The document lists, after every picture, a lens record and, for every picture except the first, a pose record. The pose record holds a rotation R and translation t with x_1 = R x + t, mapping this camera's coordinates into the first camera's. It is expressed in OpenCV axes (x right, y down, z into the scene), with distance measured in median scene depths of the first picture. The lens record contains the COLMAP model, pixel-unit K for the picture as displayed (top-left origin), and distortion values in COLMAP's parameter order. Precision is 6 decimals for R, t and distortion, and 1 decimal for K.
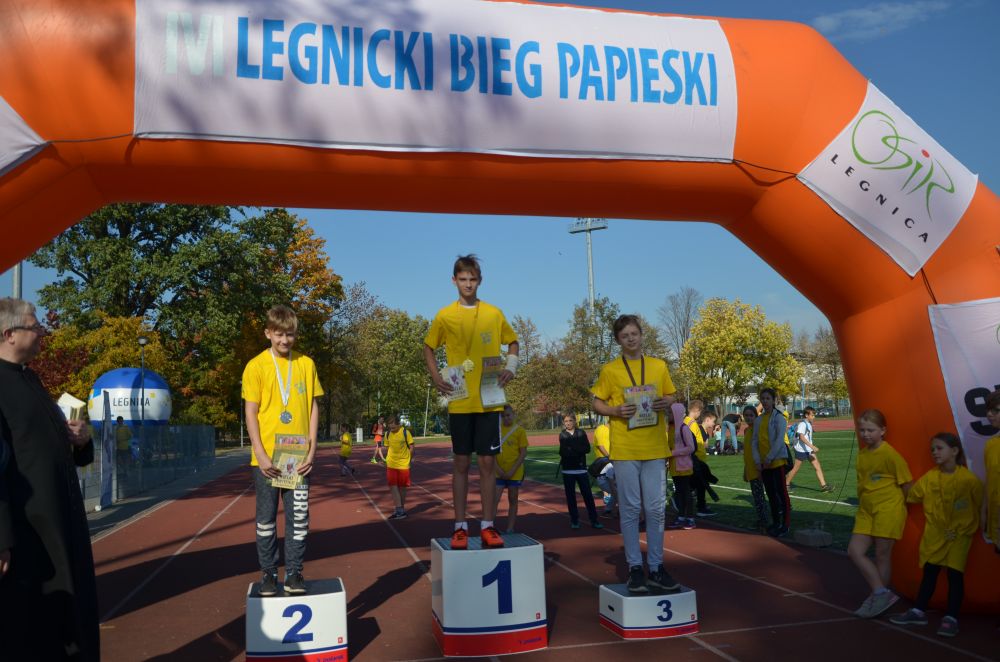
lens RADIAL K [[895.6, 0, 521.5], [0, 895.6, 325.6], [0, 0, 1]] dist [-0.117403, 0.174035]
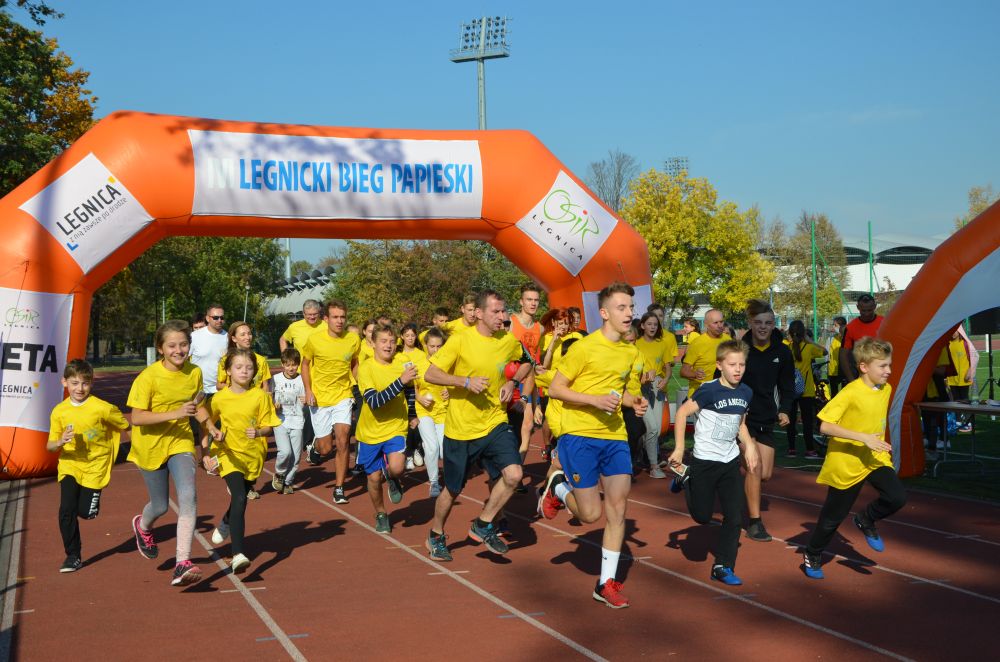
lens RADIAL K [[1492.0, 0, 502.7], [0, 1492.0, 336.0], [0, 0, 1]] dist [0.240258, 0.080199]
pose [[0.996511, 0.014363, 0.082220, 0.016742], [-0.022939, 0.994278, 0.104328, -0.273392], [-0.080251, -0.105850, 0.991139, -2.328241]]
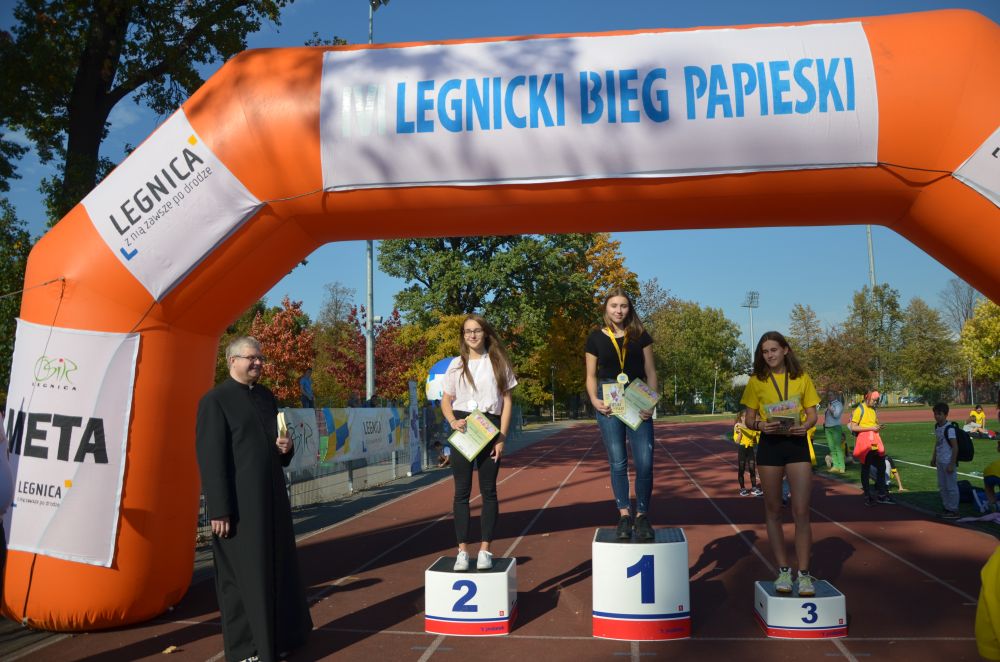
lens RADIAL K [[786.1, 0, 512.0], [0, 786.1, 333.3], [0, 0, 1]] dist [-0.162269, 0.113163]
pose [[0.930070, -0.017284, -0.366976, 0.166257], [0.026362, 0.999458, 0.019739, -0.026272], [0.366435, -0.028033, 0.930021, 0.070209]]
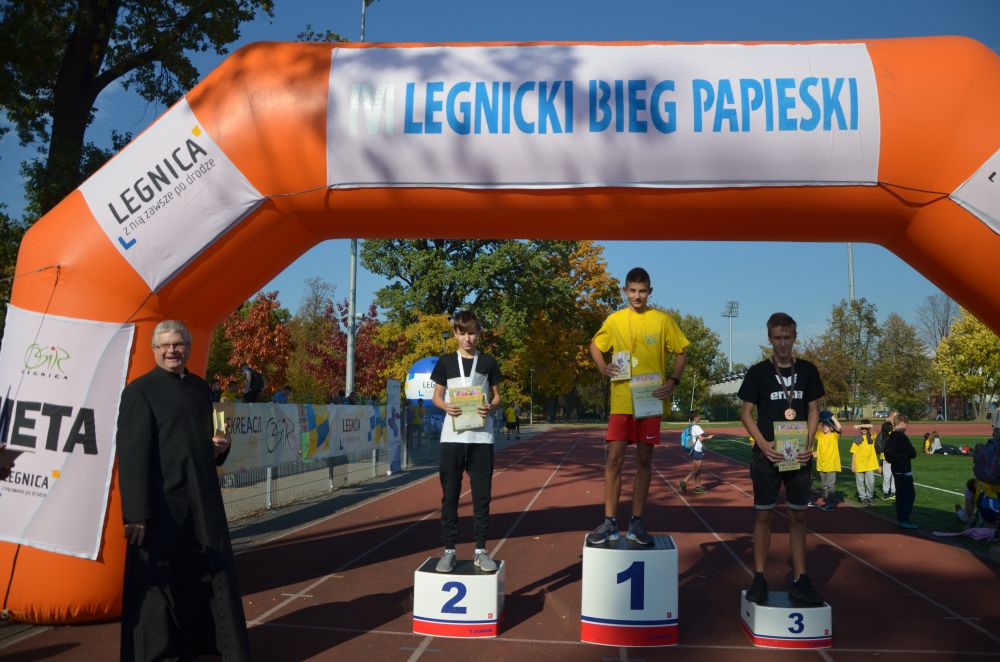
lens RADIAL K [[788.0, 0, 516.1], [0, 788.0, 331.1], [0, 0, 1]] dist [-0.160878, 0.115359]
pose [[0.941676, 0.013759, -0.336240, 0.145250], [-0.009148, 0.999841, 0.015295, -0.029353], [0.336397, -0.011327, 0.941652, 0.056600]]
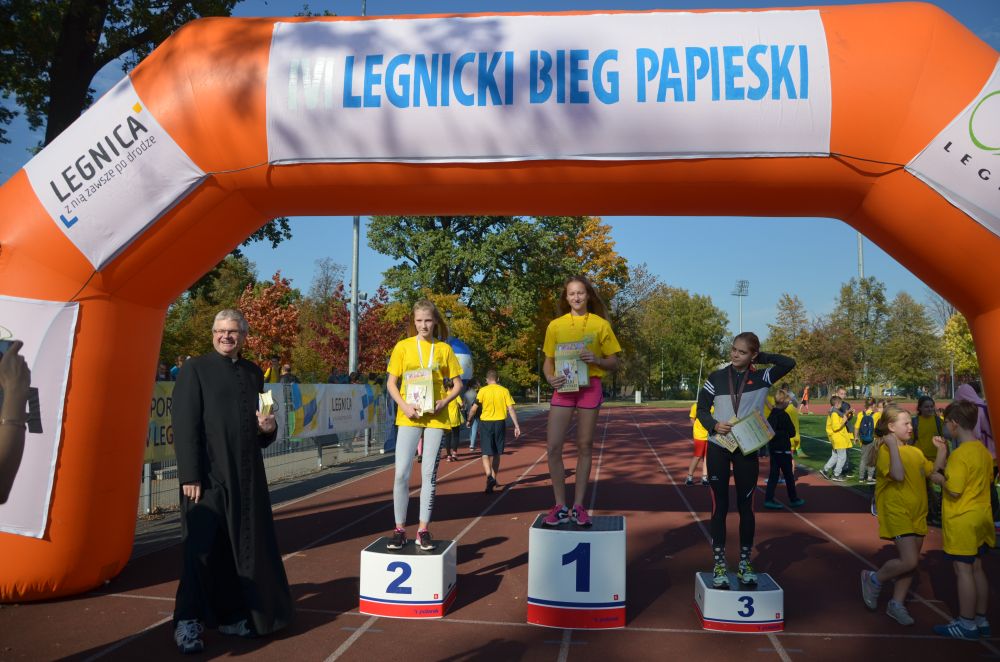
lens RADIAL K [[782.3, 0, 520.5], [0, 782.3, 325.8], [0, 0, 1]] dist [-0.168483, 0.139145]
pose [[0.937376, 0.017490, -0.347880, 0.213215], [-0.005764, 0.999381, 0.034714, -0.026570], [0.348272, -0.030535, 0.936896, 0.106786]]
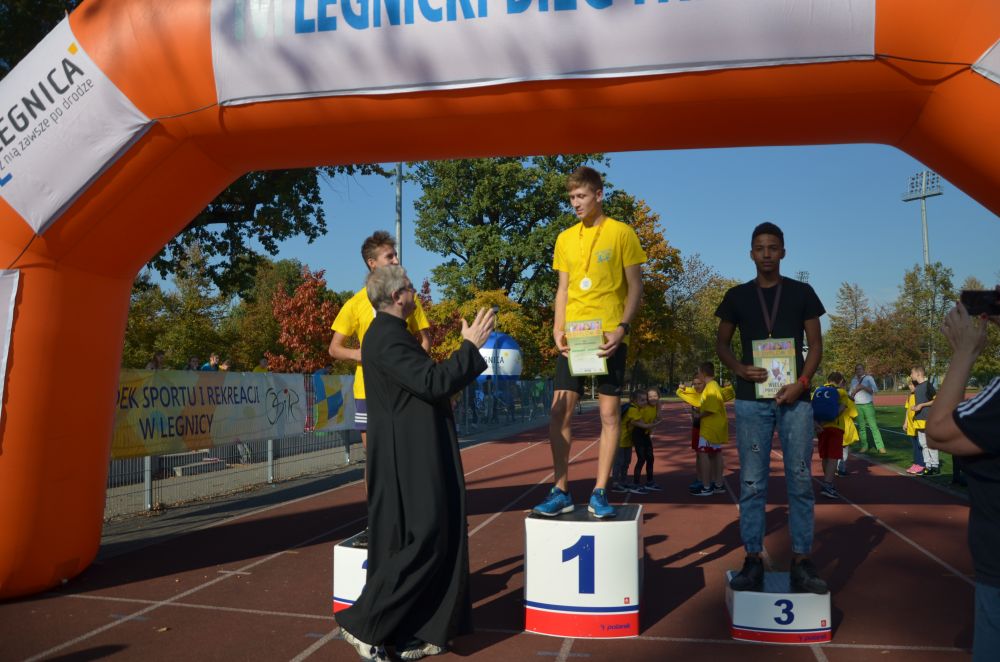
lens RADIAL K [[782.3, 0, 520.5], [0, 782.3, 325.8], [0, 0, 1]] dist [-0.168483, 0.139145]
pose [[0.908902, -0.004080, -0.416990, 0.232646], [0.020228, 0.999206, 0.034314, 0.024076], [0.416519, -0.039623, 0.908263, 0.261084]]
